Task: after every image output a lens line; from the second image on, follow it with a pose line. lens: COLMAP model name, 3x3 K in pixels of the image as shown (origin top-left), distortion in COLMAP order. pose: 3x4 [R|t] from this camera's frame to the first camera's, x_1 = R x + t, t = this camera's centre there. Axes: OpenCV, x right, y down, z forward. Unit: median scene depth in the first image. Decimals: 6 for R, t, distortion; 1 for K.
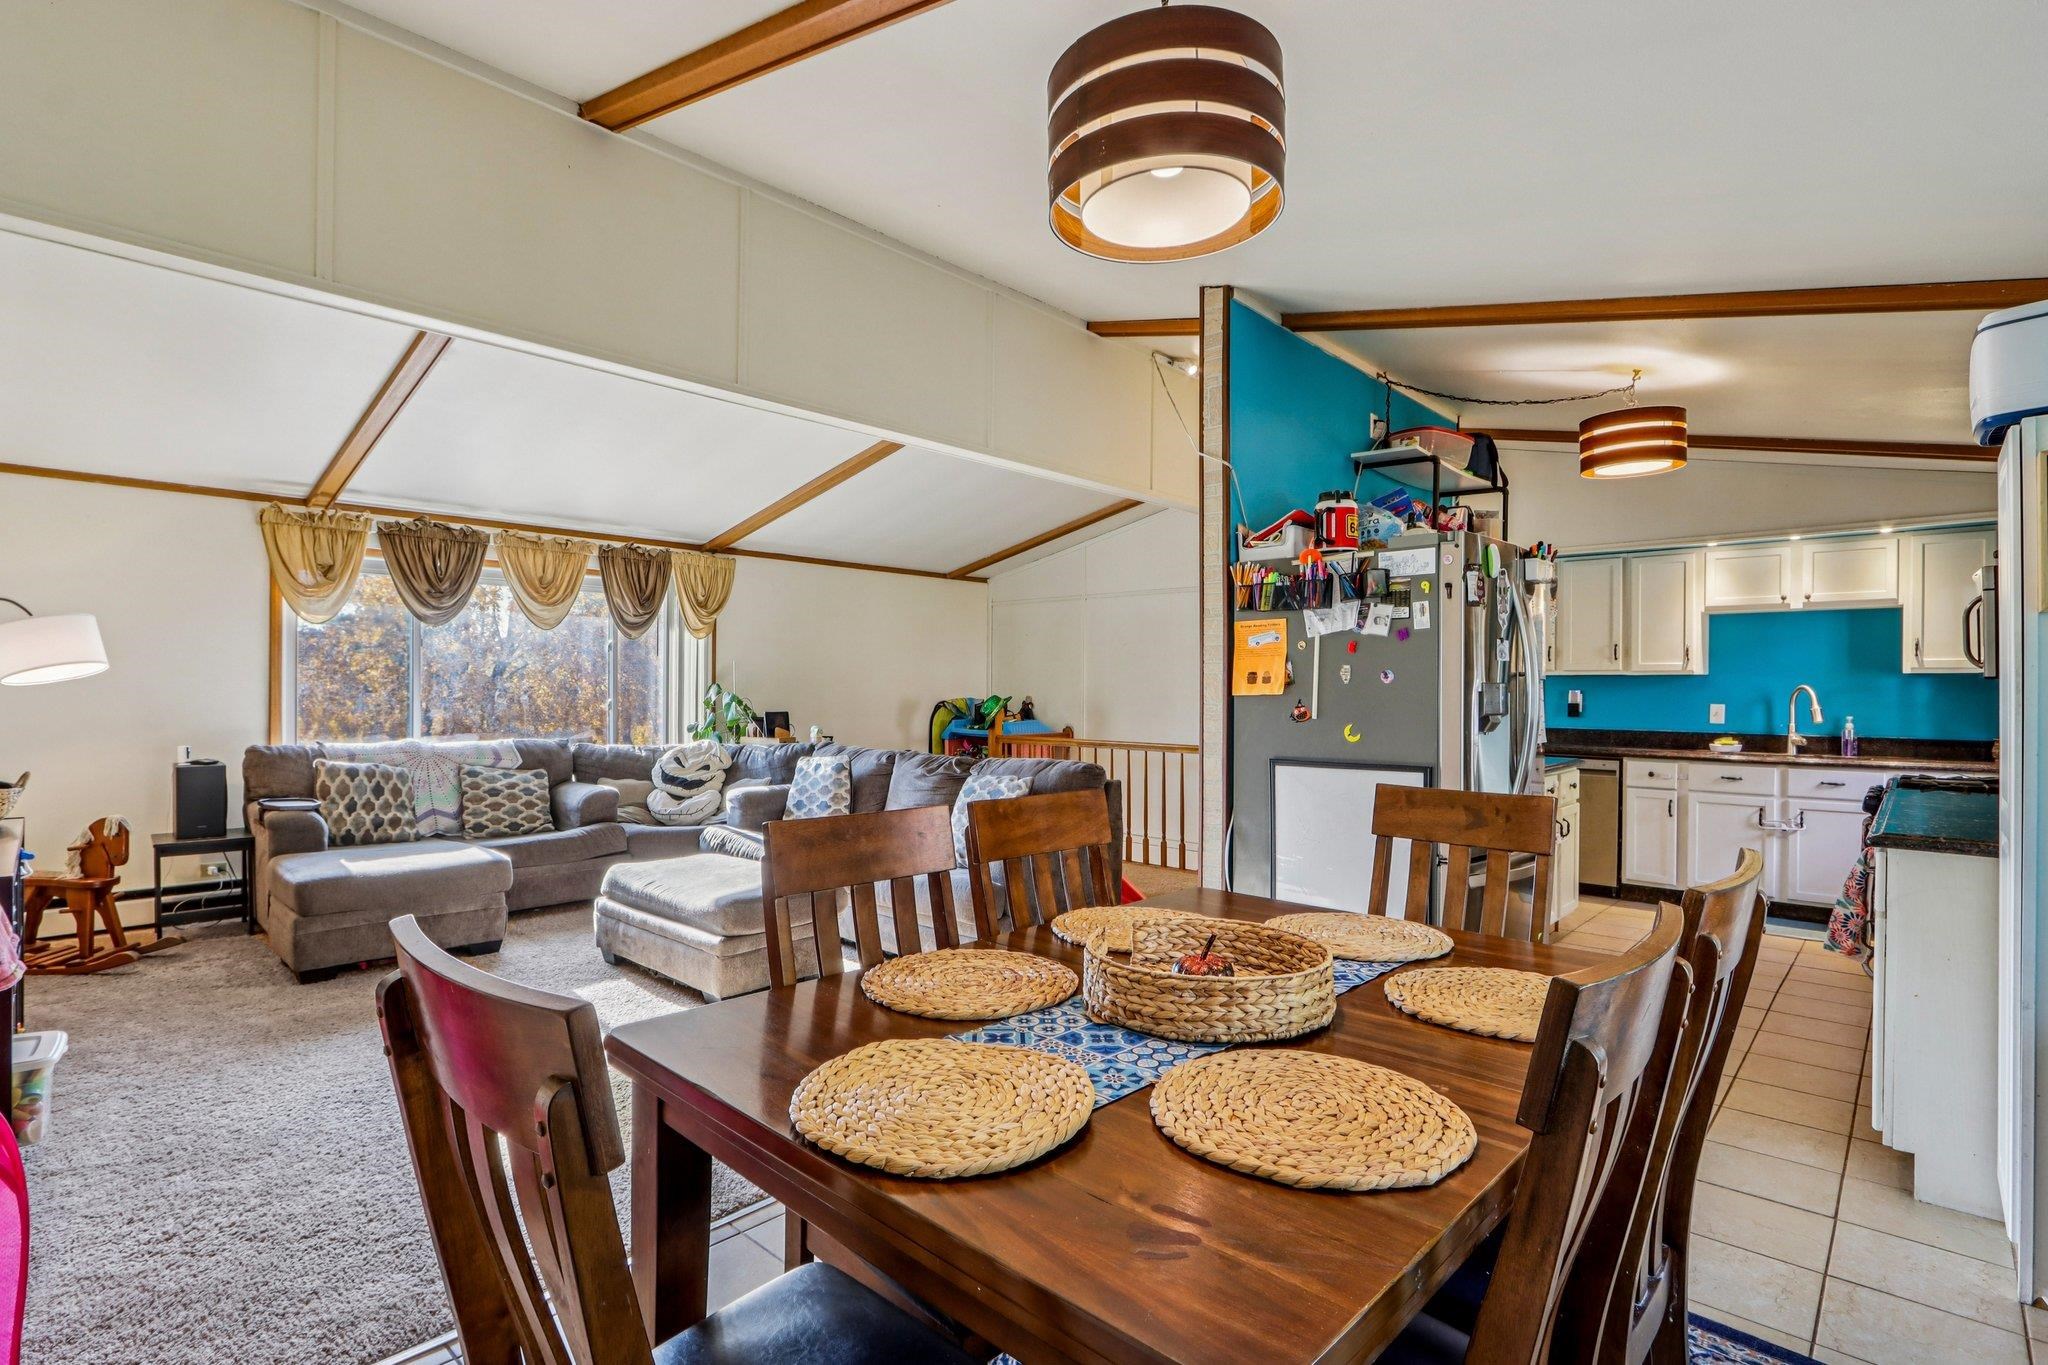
lens RADIAL K [[994.8, 0, 1006.3], [0, 994.8, 701.0], [0, 0, 1]] dist [-0.015256, 0.003374]
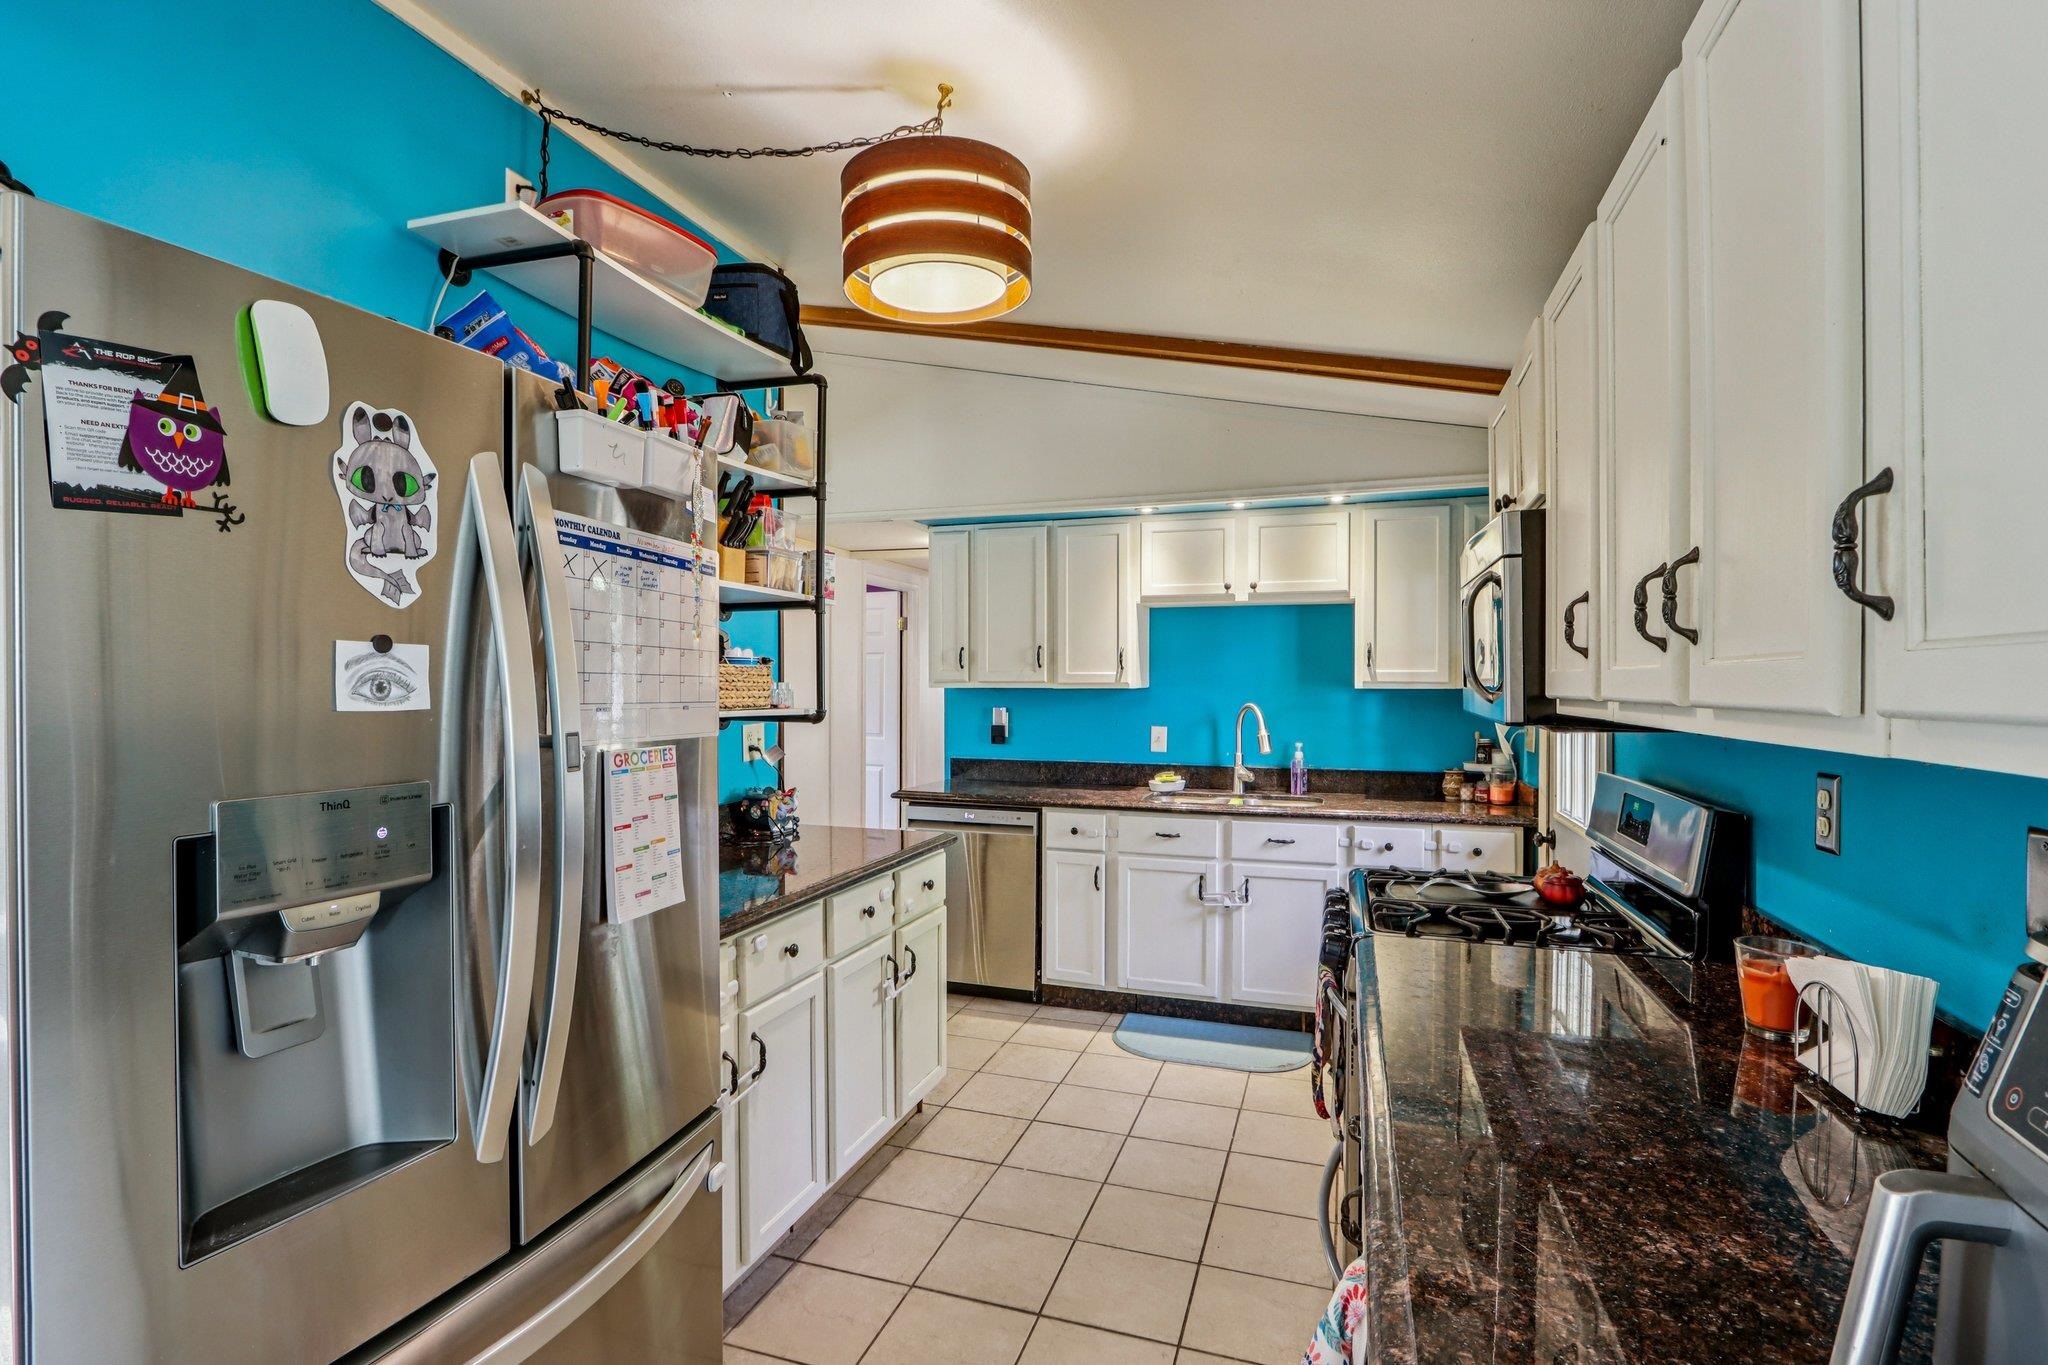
lens RADIAL K [[994.8, 0, 1013.3], [0, 994.8, 704.2], [0, 0, 1]] dist [-0.015256, 0.003374]
pose [[0.910263, -0.013697, 0.413803, 0.331127], [0.008602, 0.999863, 0.014173, -0.027901], [-0.413941, -0.009341, 0.910256, 0.385490]]
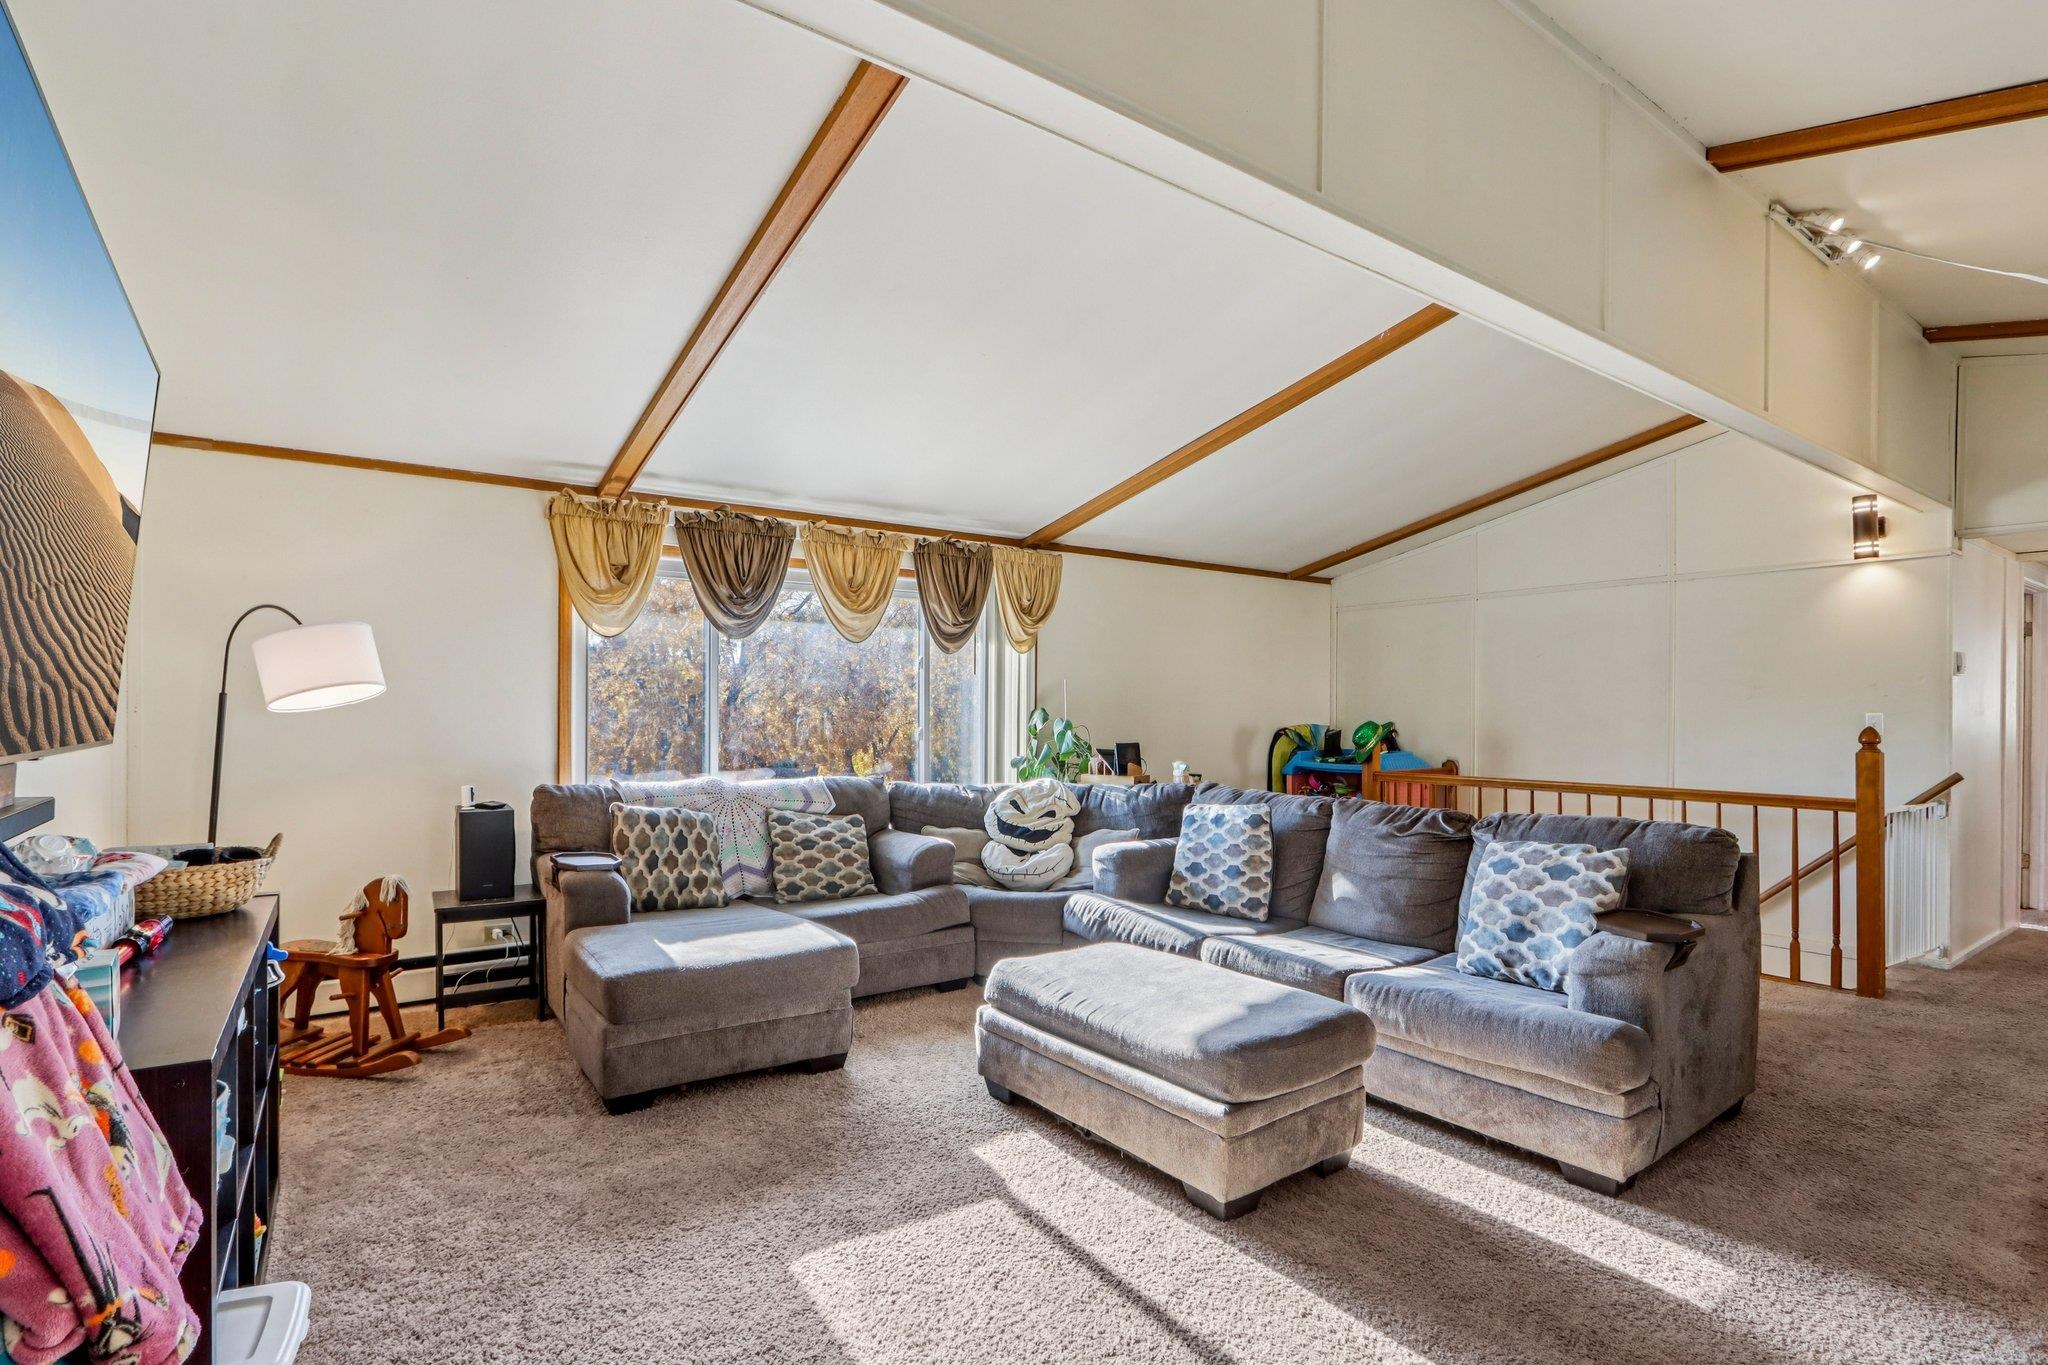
lens RADIAL K [[994.8, 0, 1010.4], [0, 994.8, 722.1], [0, 0, 1]] dist [-0.015256, 0.003374]
pose [[0.982576, -0.002064, -0.185850, -0.209743], [0.001372, 0.999992, -0.003856, -0.003450], [0.185857, 0.003534, 0.982570, 0.242213]]
